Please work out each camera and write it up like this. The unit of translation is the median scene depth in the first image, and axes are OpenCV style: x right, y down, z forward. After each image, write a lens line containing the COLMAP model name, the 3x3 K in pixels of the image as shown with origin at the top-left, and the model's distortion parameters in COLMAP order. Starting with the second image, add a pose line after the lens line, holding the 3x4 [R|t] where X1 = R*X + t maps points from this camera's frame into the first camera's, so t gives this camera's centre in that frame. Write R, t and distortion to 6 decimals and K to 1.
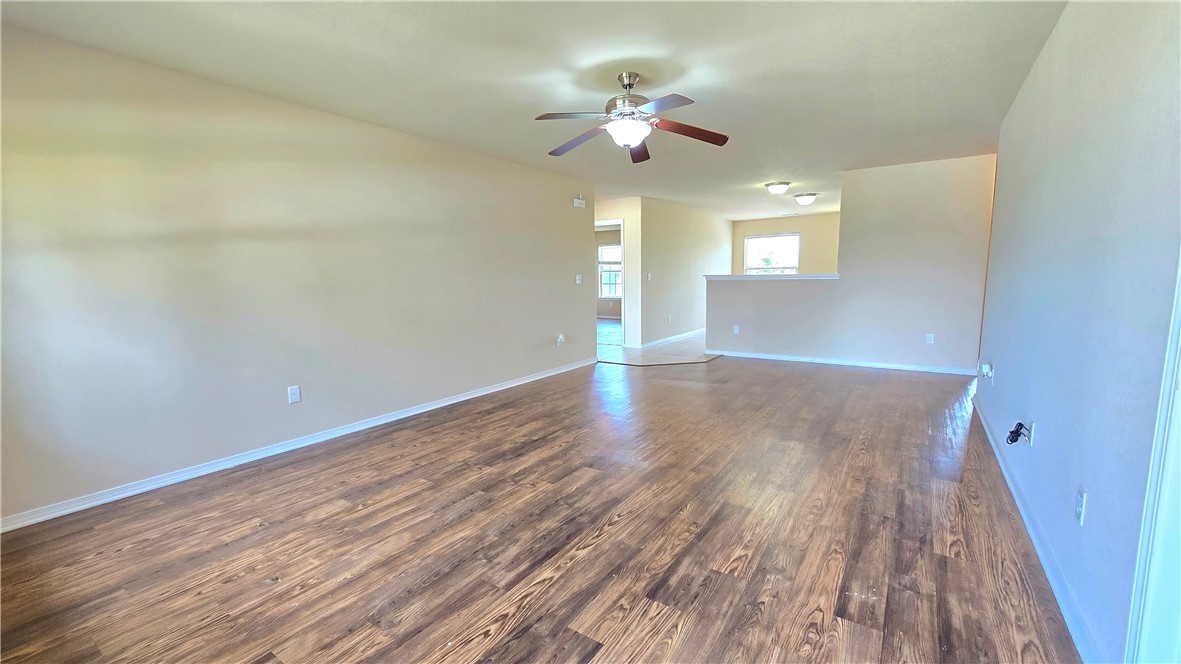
lens RADIAL K [[480.6, 0, 589.8], [0, 480.6, 340.2], [0, 0, 1]] dist [-0.001399, 0.000457]
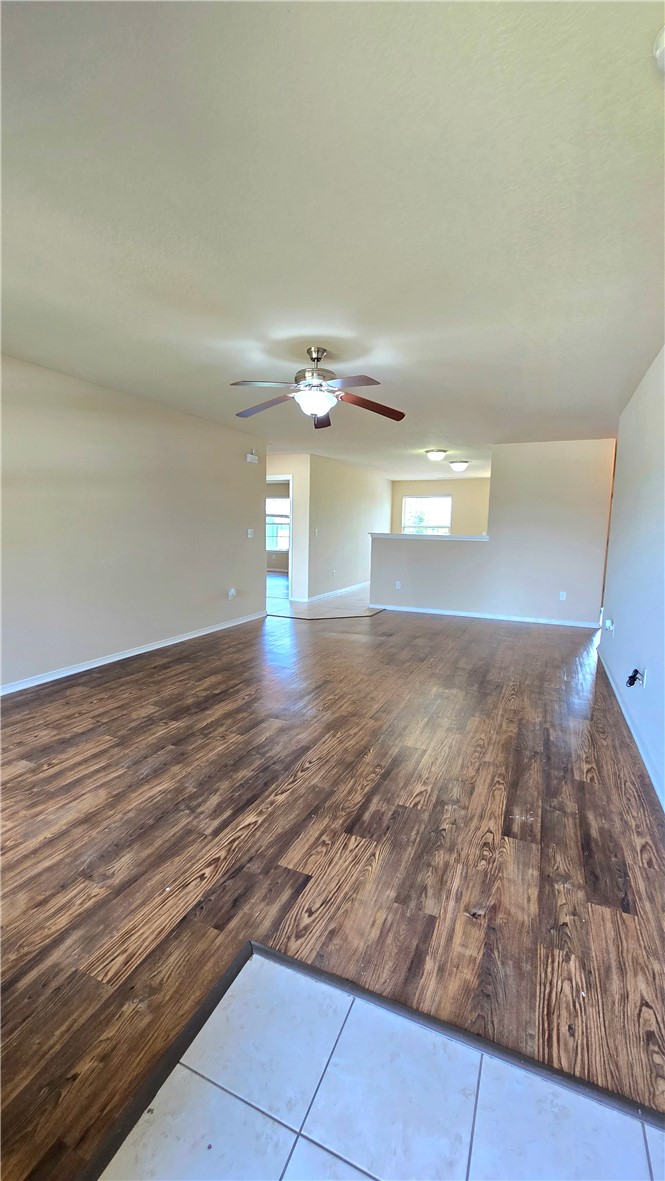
lens RADIAL K [[483.5, 0, 331.6], [0, 483.5, 584.2], [0, 0, 1]] dist [0.000426, -0.000134]
pose [[0.983873, 0.015031, 0.178236, -0.076792], [-0.012477, 0.999803, -0.015441, -0.013554], [-0.178433, 0.012969, 0.983867, -0.064754]]
